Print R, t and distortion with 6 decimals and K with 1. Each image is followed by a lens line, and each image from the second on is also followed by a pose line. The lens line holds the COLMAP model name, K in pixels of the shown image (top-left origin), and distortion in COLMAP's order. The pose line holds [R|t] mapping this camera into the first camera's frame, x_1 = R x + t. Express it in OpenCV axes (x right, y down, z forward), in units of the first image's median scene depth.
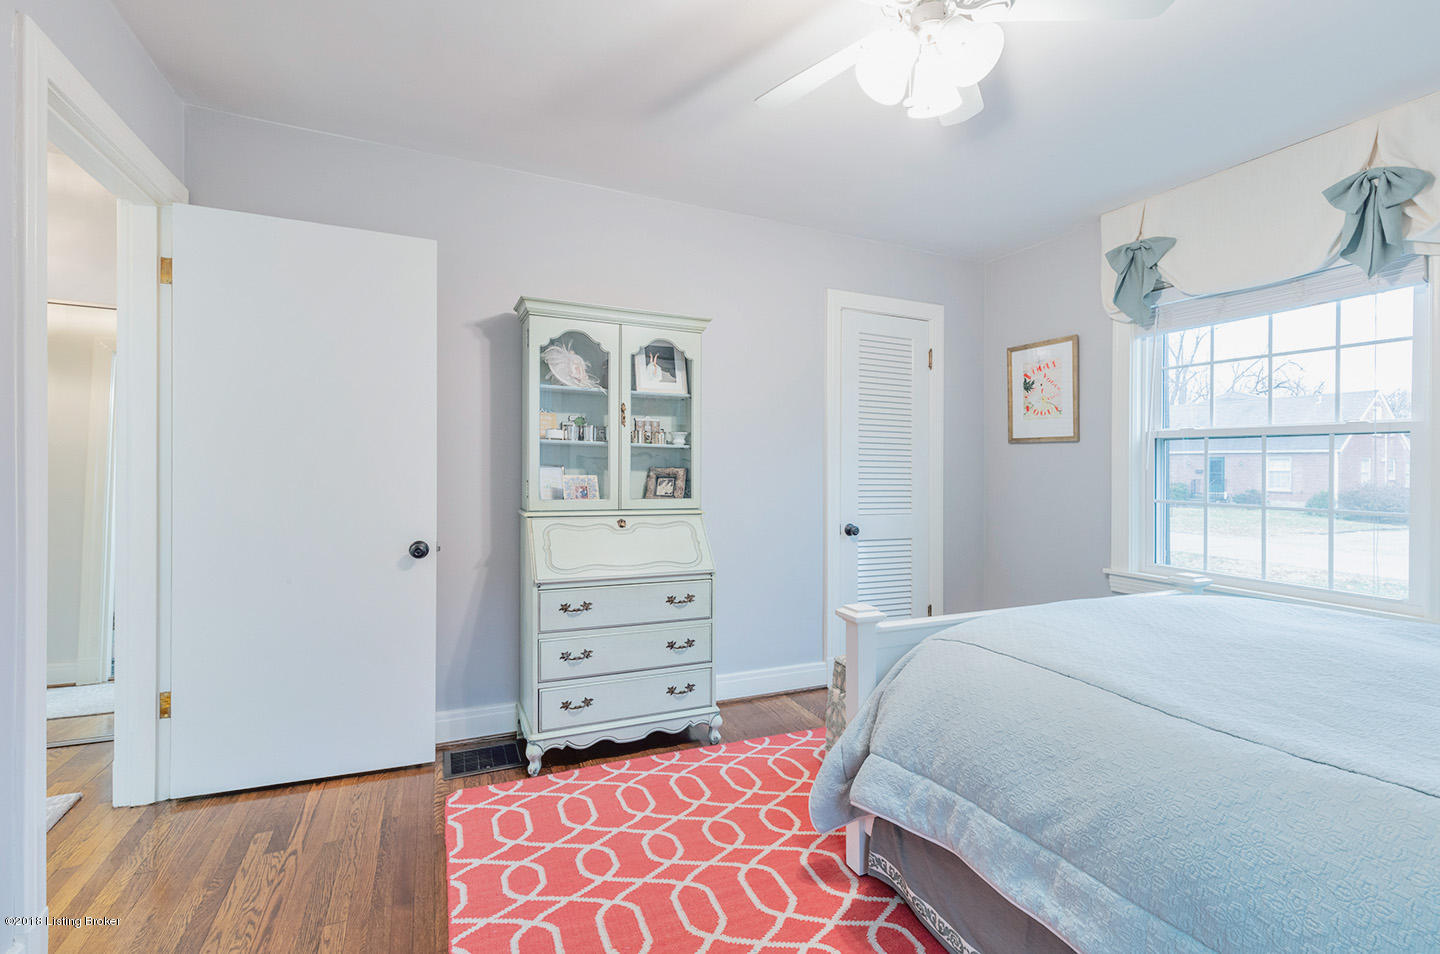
lens RADIAL K [[643.6, 0, 726.0], [0, 643.6, 470.9], [0, 0, 1]] dist [-0.001186, -0.000174]
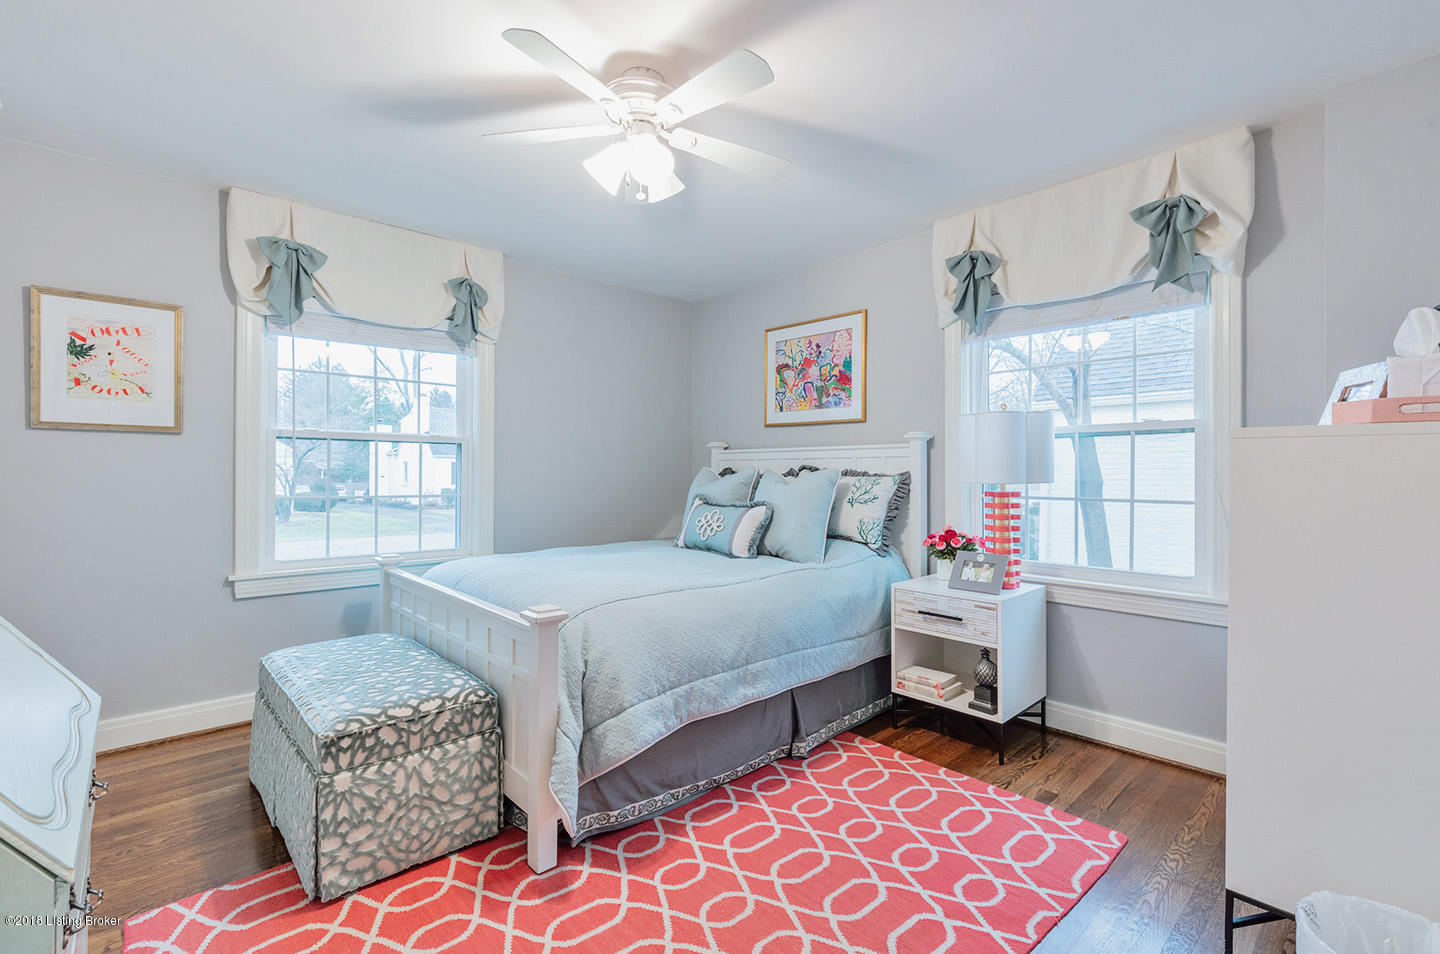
lens RADIAL K [[643.6, 0, 726.2], [0, 643.6, 472.0], [0, 0, 1]] dist [-0.001186, -0.000174]
pose [[-0.310629, -0.012007, 0.950455, -0.521721], [-0.001183, 0.999924, 0.012245, -0.007910], [-0.950531, 0.002679, -0.310620, 0.651734]]
